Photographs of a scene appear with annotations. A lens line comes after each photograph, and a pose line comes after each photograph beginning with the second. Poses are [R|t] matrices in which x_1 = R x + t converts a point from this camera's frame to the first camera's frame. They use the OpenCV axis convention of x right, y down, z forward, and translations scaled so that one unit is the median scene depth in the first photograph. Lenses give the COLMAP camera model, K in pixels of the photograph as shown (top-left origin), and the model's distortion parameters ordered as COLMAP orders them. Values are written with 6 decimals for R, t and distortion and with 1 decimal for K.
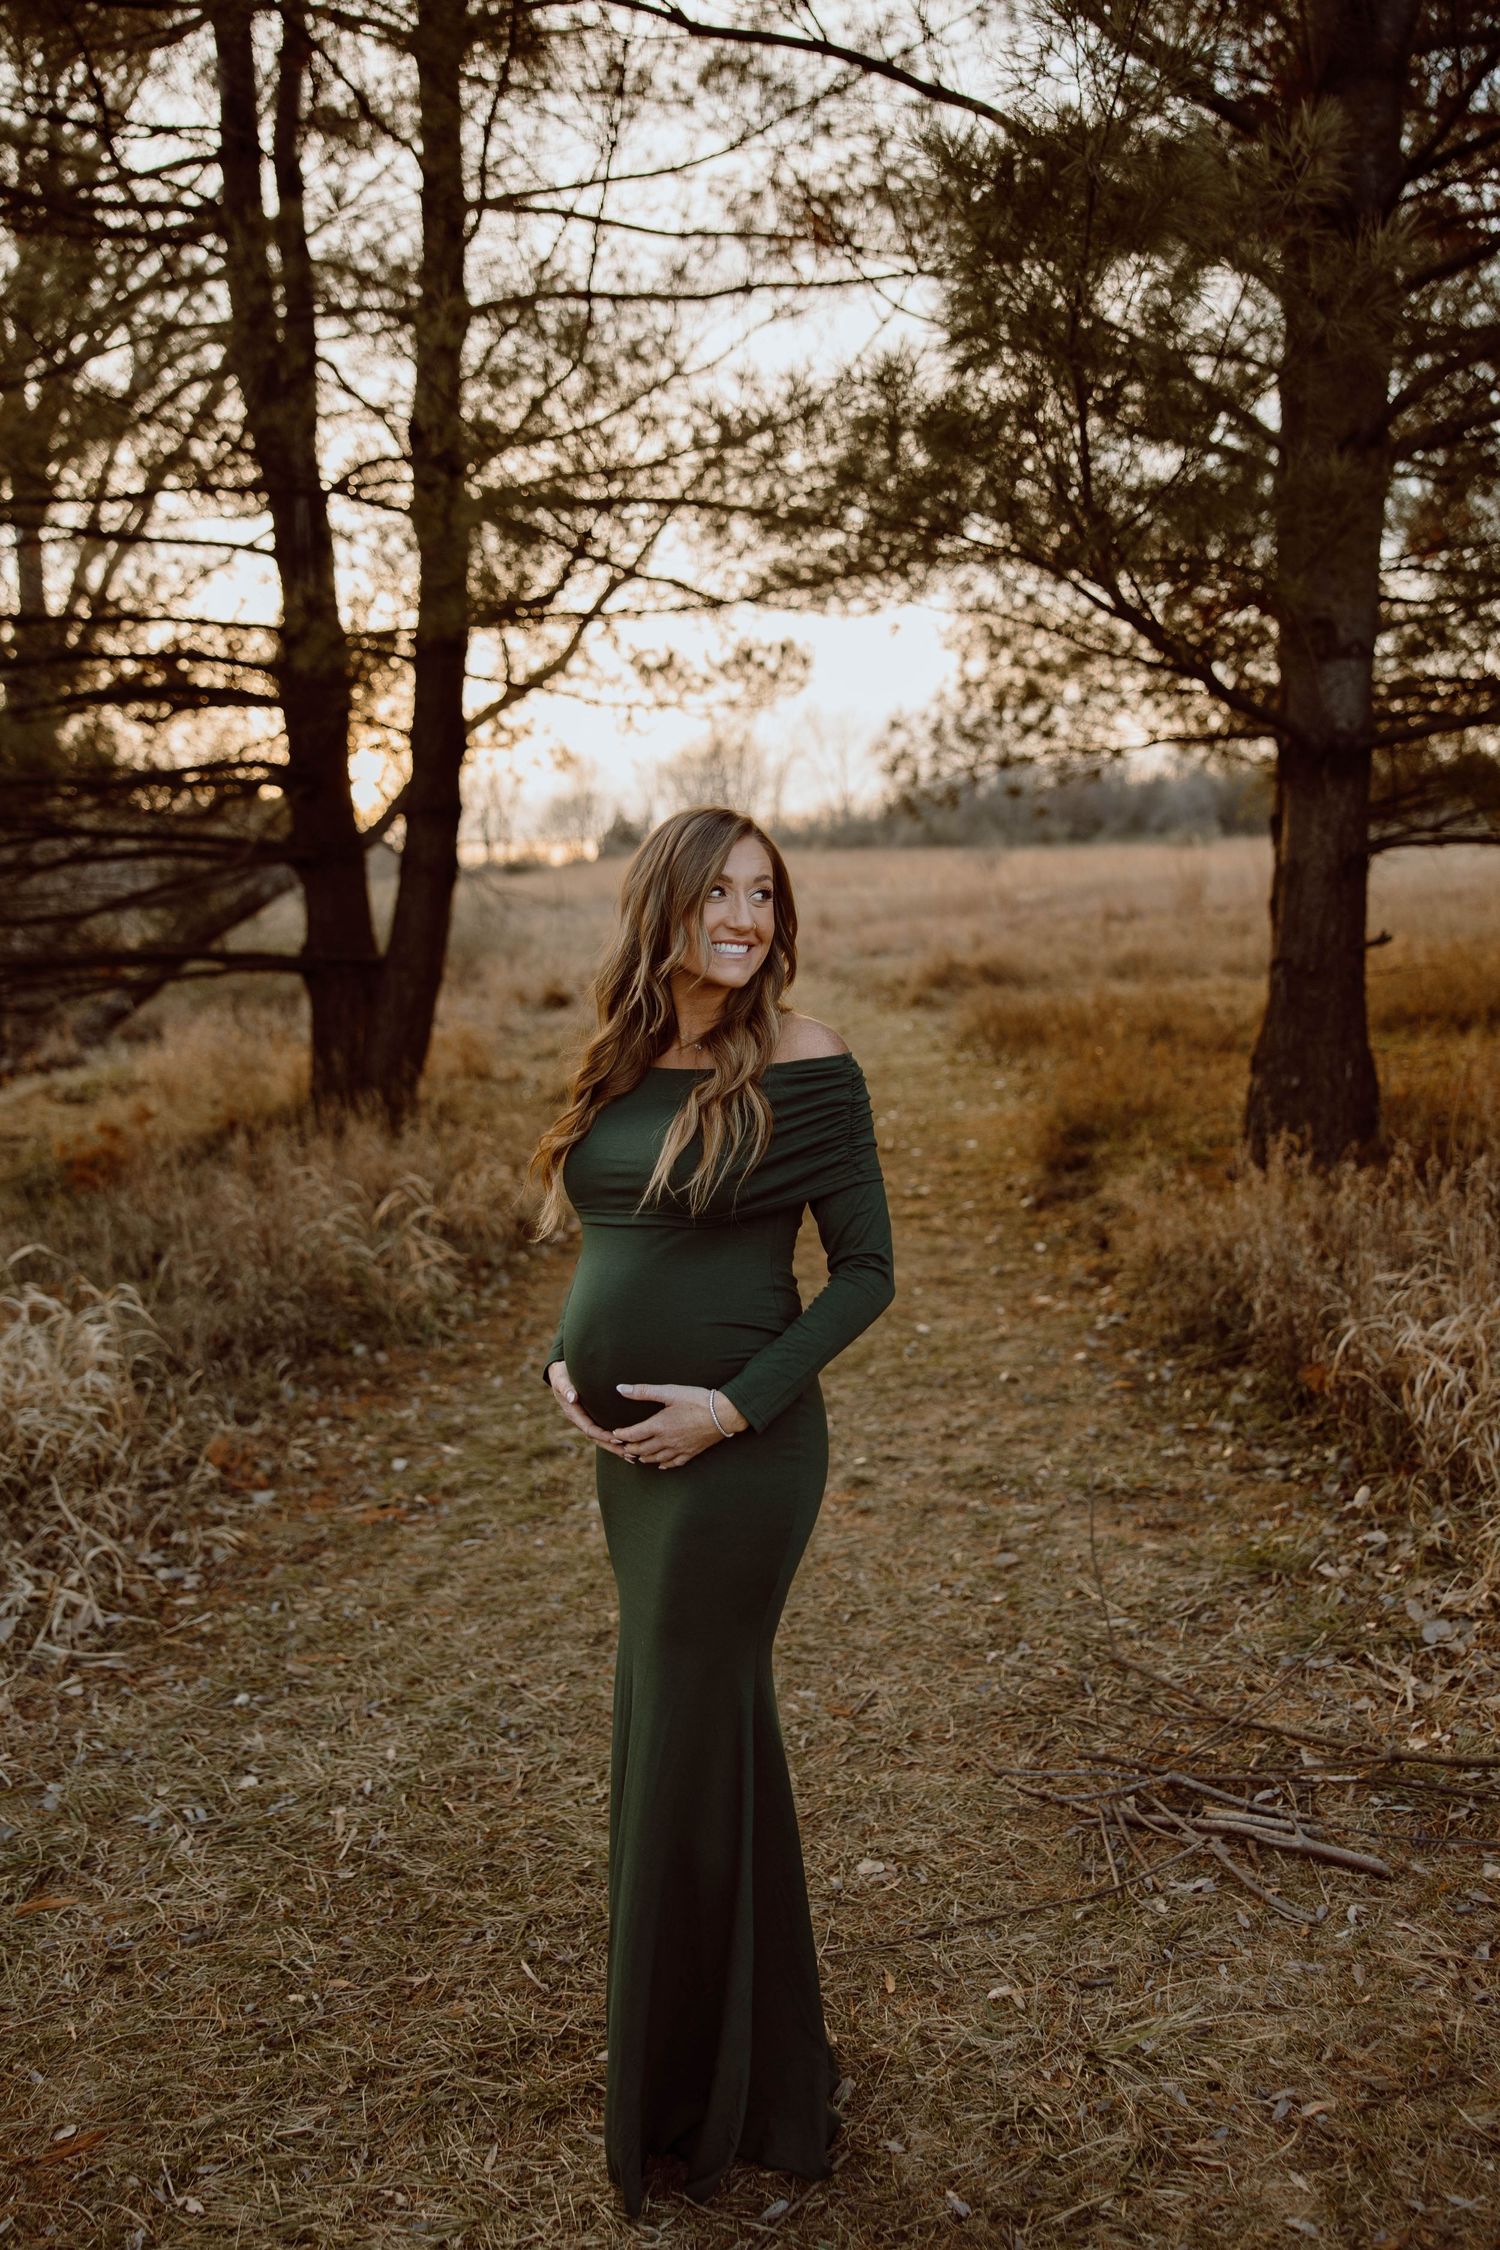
lens RADIAL K [[1779.4, 0, 750.0], [0, 1779.4, 1125.0], [0, 0, 1]] dist [-0.051291, -0.001917]
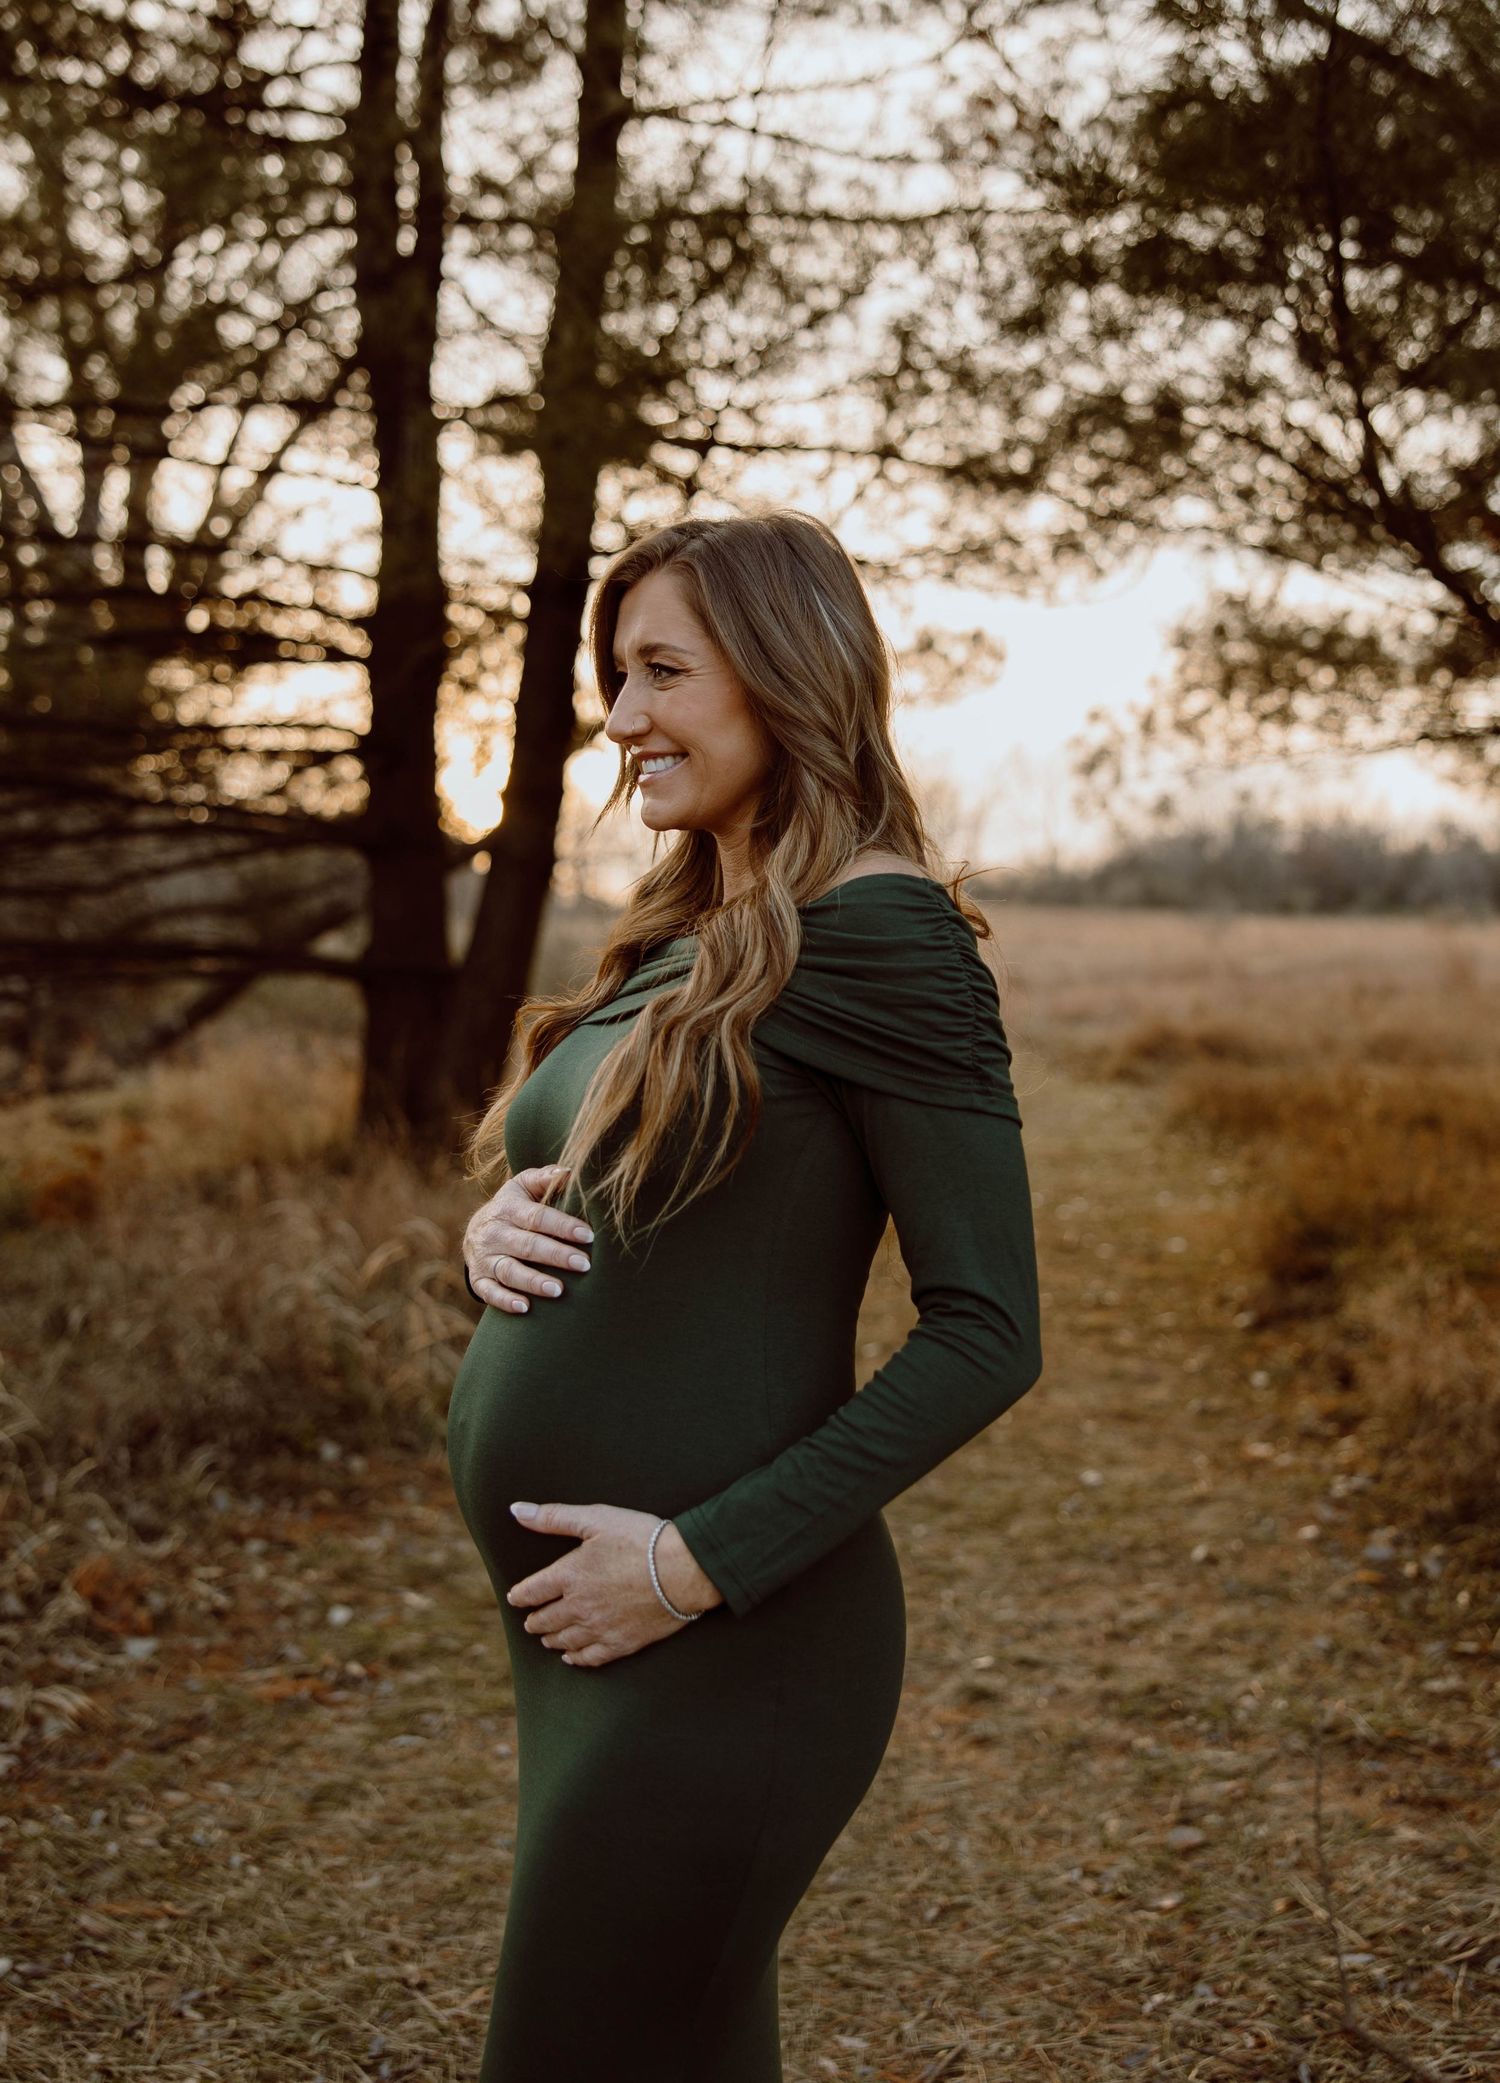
lens RADIAL K [[2074.7, 0, 771.2], [0, 2074.7, 855.6], [0, 0, 1]] dist [-0.042894, 0.014661]
pose [[0.995387, 0.049422, -0.082235, 0.027914], [-0.063041, 0.983028, -0.172283, 0.020862], [0.072325, 0.176672, 0.981609, 0.134241]]
